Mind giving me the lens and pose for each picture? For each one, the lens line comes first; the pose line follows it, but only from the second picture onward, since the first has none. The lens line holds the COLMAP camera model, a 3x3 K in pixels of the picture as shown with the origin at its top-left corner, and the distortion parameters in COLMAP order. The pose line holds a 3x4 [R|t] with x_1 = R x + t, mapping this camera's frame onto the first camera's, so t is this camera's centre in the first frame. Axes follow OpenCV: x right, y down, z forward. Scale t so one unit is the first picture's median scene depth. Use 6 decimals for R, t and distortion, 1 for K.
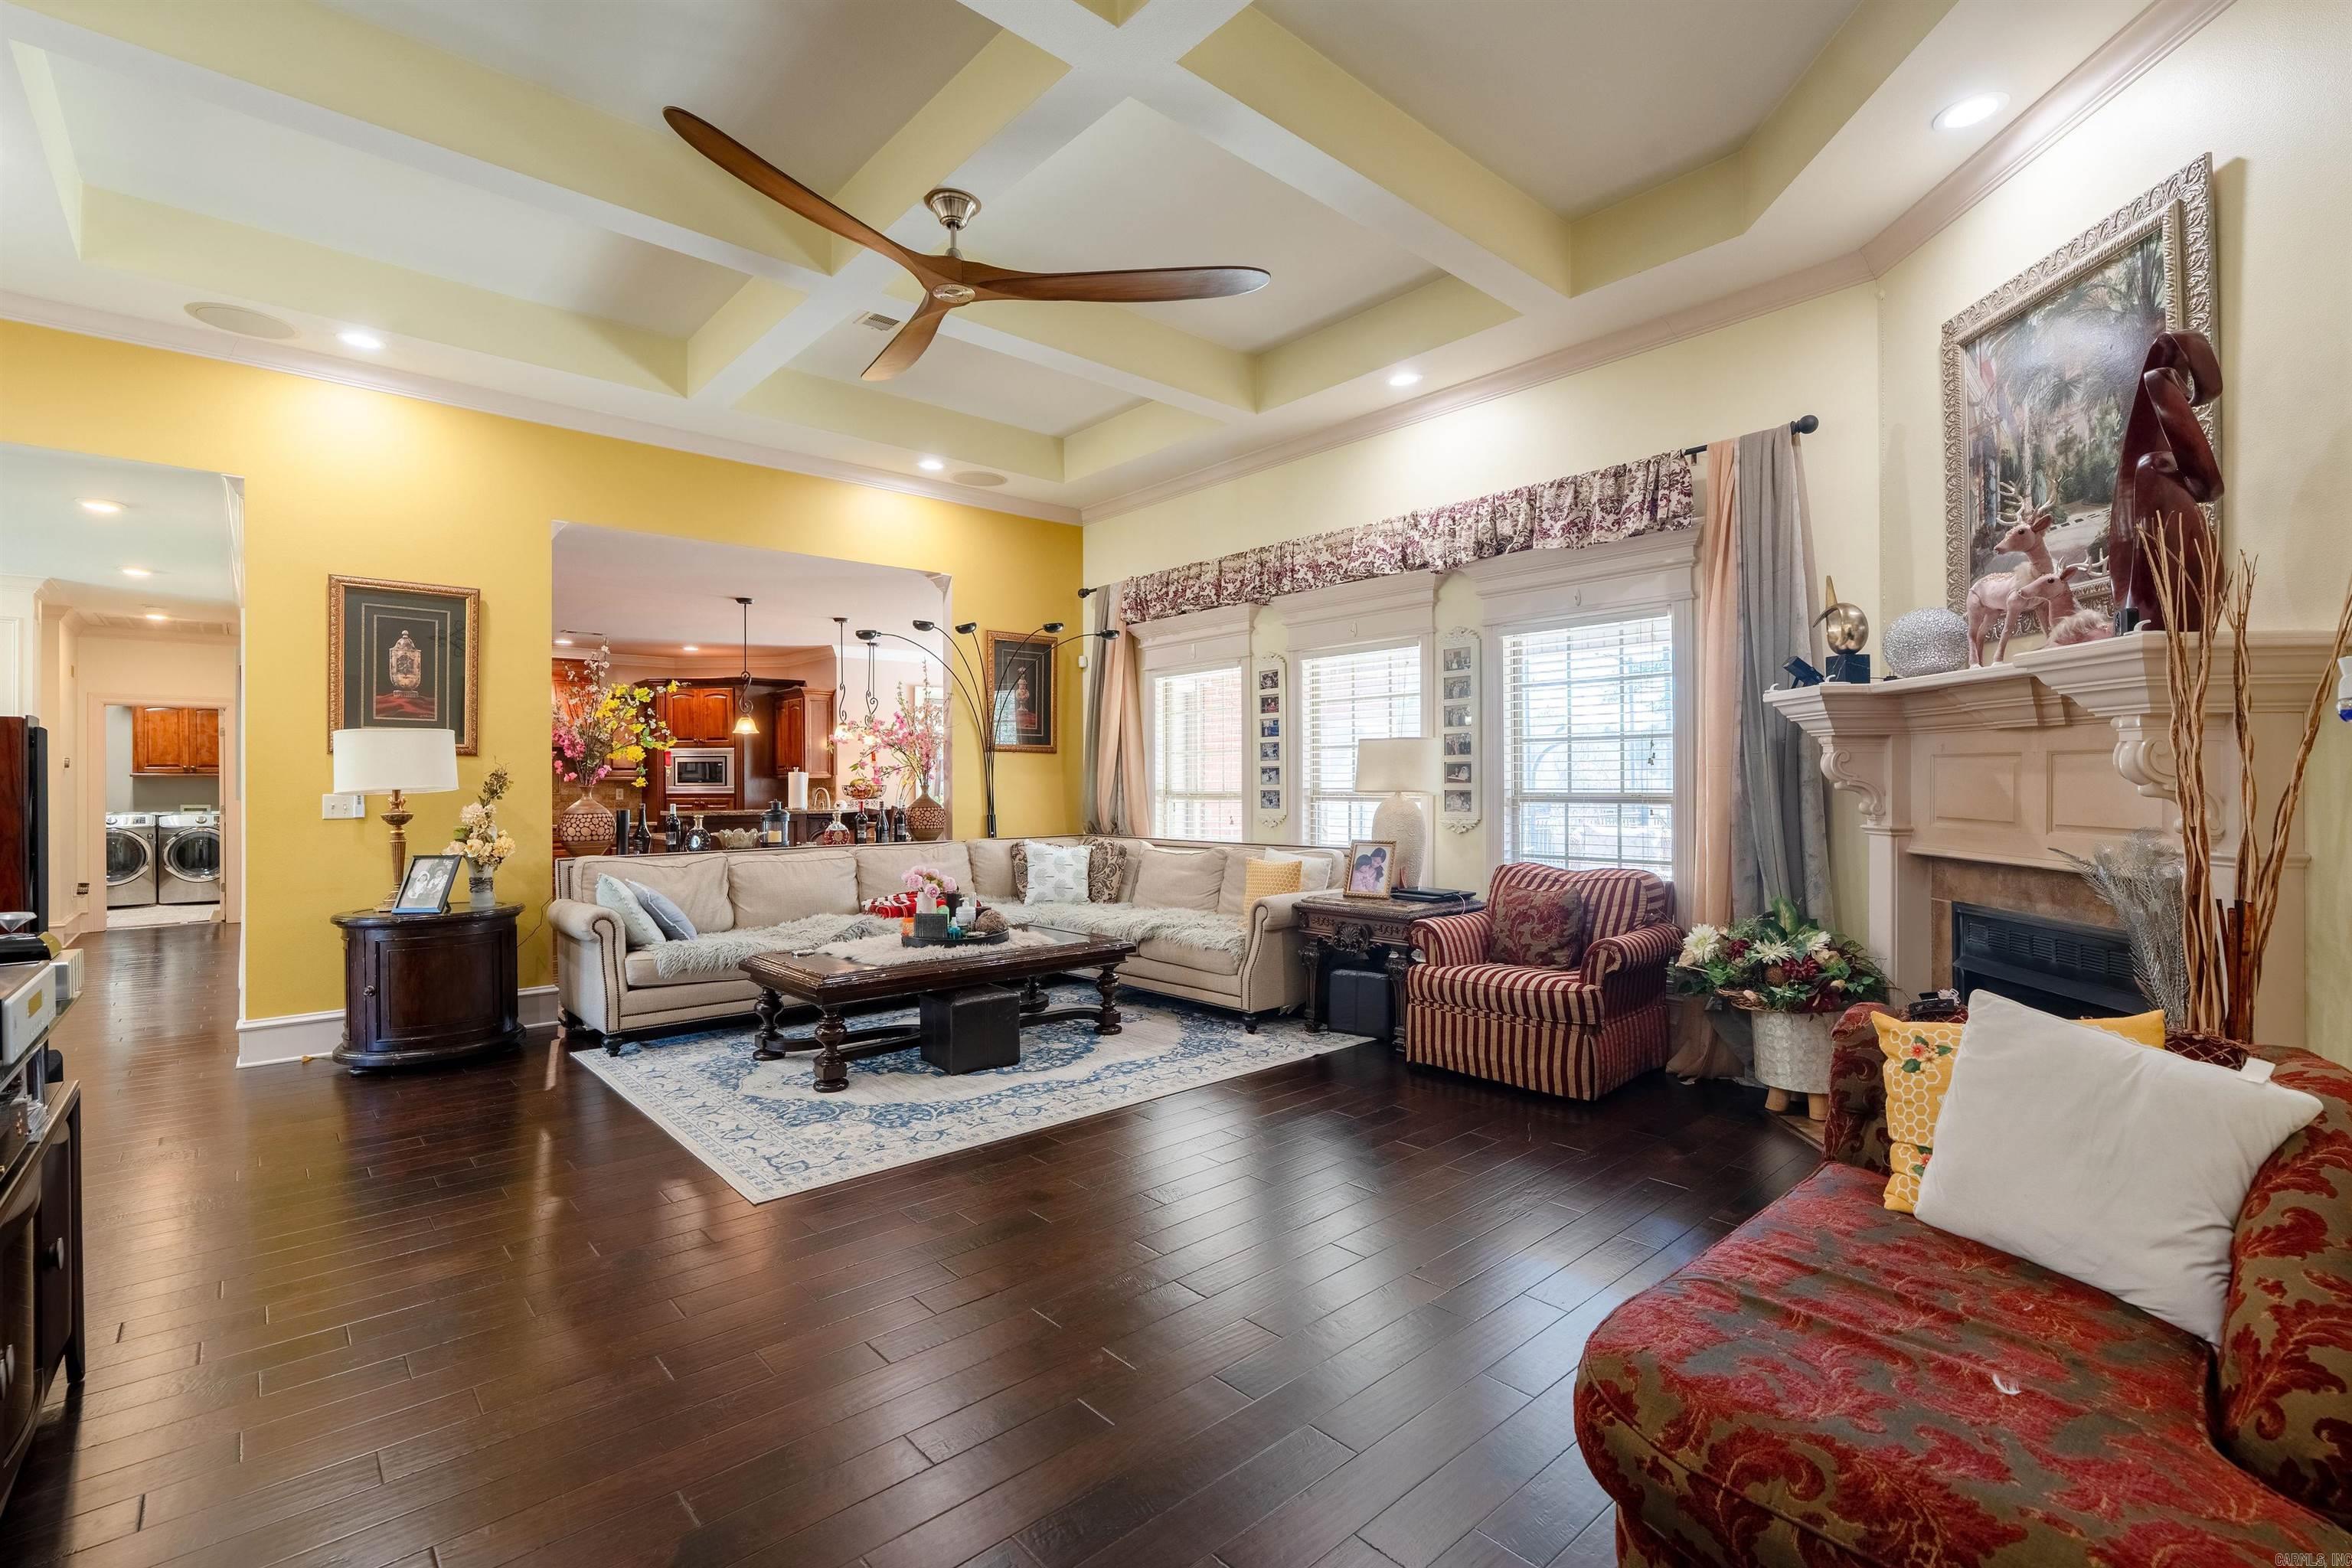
lens RADIAL K [[1048.9, 0, 1169.8], [0, 1048.9, 779.7], [0, 0, 1]] dist [-0.002785, 0.001551]
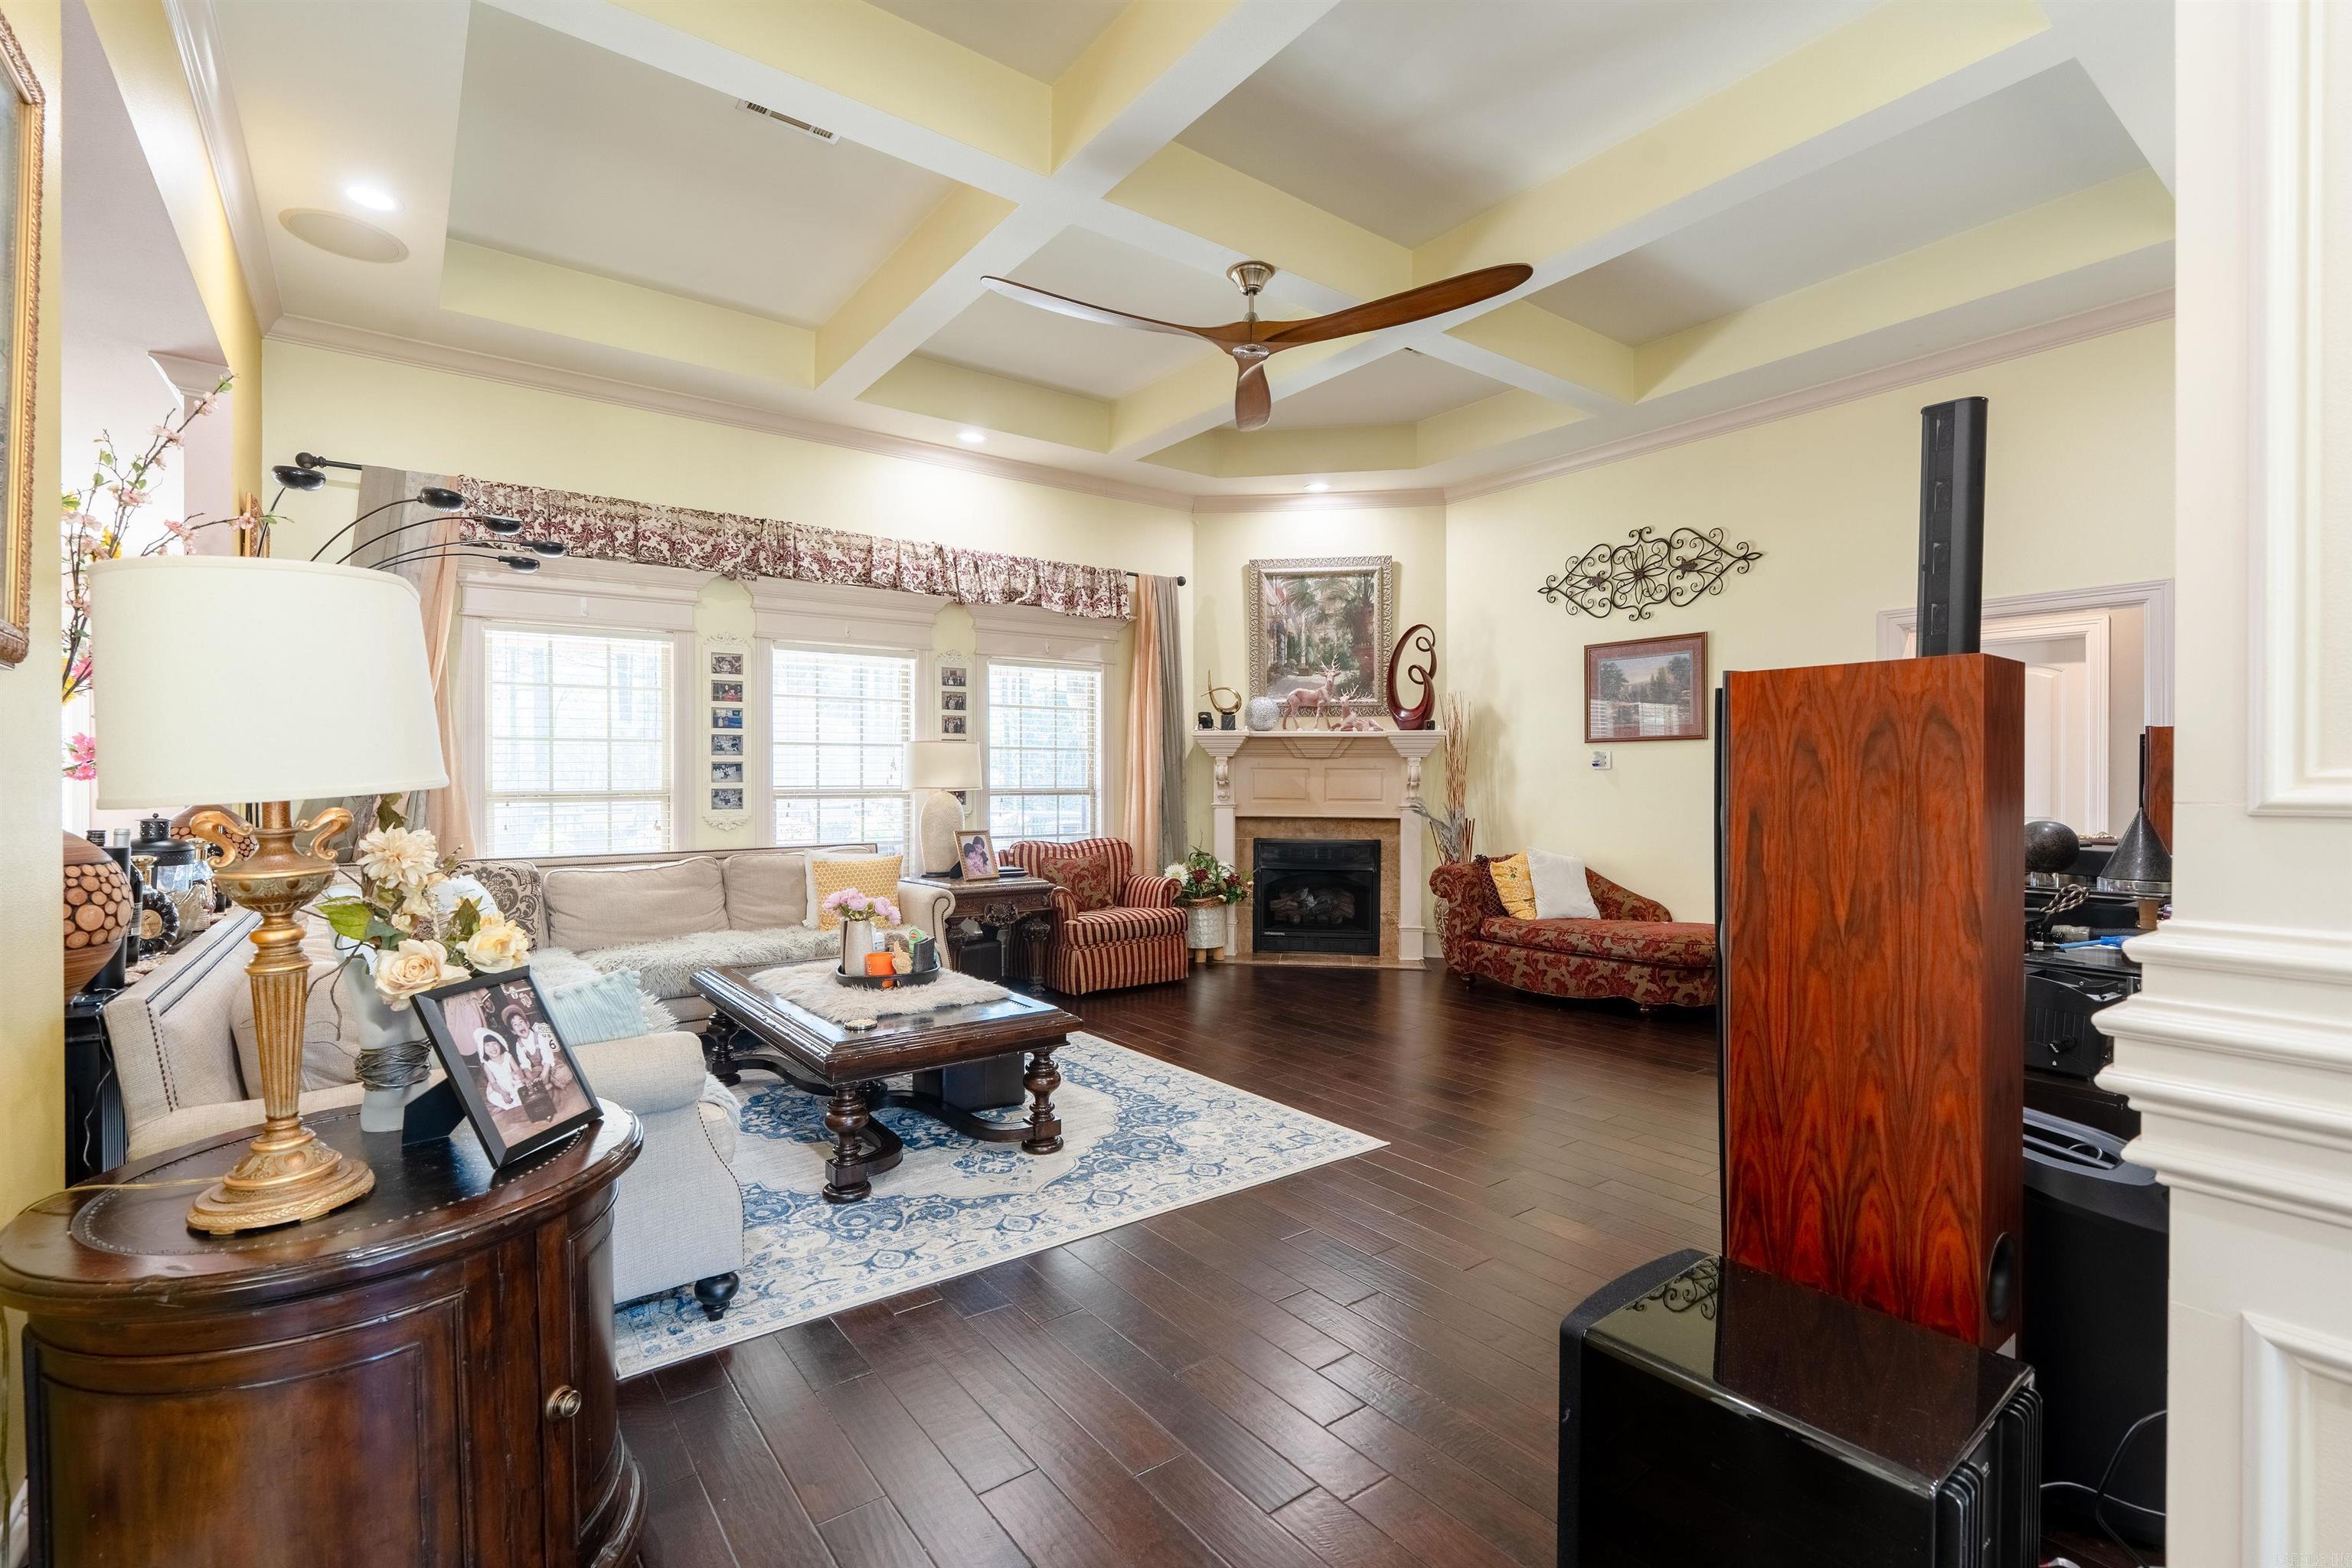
lens RADIAL K [[1048.9, 0, 1169.8], [0, 1048.9, 779.7], [0, 0, 1]] dist [-0.002785, 0.001551]
pose [[0.088482, 0.003960, 0.996070, -1.131111], [-0.002956, 0.999989, -0.003713, 0.007116], [-0.996073, -0.002615, 0.088493, 0.823530]]
